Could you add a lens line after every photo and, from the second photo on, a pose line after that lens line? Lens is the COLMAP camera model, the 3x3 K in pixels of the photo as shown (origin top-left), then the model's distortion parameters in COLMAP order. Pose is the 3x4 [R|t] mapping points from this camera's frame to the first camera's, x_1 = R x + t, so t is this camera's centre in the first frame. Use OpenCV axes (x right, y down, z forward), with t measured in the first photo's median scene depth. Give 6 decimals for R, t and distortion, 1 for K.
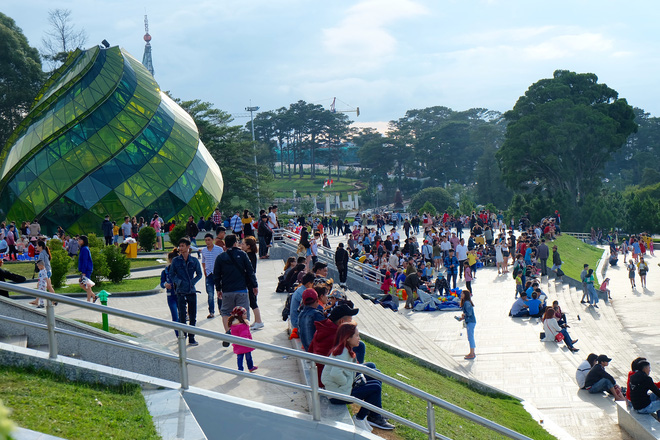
lens RADIAL K [[1332.7, 0, 329.9], [0, 1332.7, 220.4], [0, 0, 1]] dist [0.038028, 0.000000]
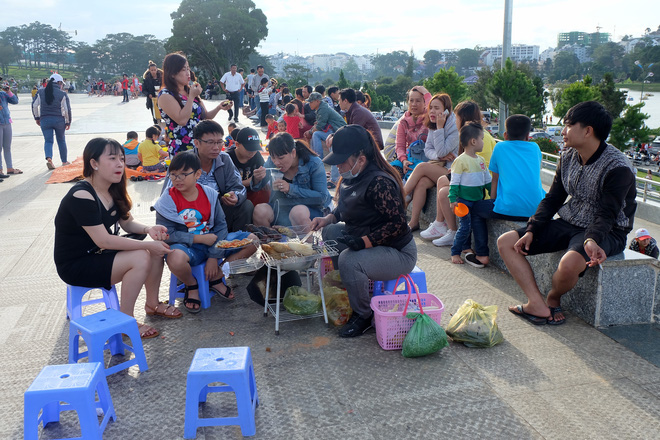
lens RADIAL K [[615.0, 0, 329.1], [0, 615.0, 220.5], [0, 0, 1]] dist [-0.004783, 0.000000]
pose [[0.924036, -0.037079, 0.380504, 0.013772], [-0.033384, 0.983658, 0.176927, 0.004540], [-0.380846, -0.176190, 0.907697, 0.142627]]
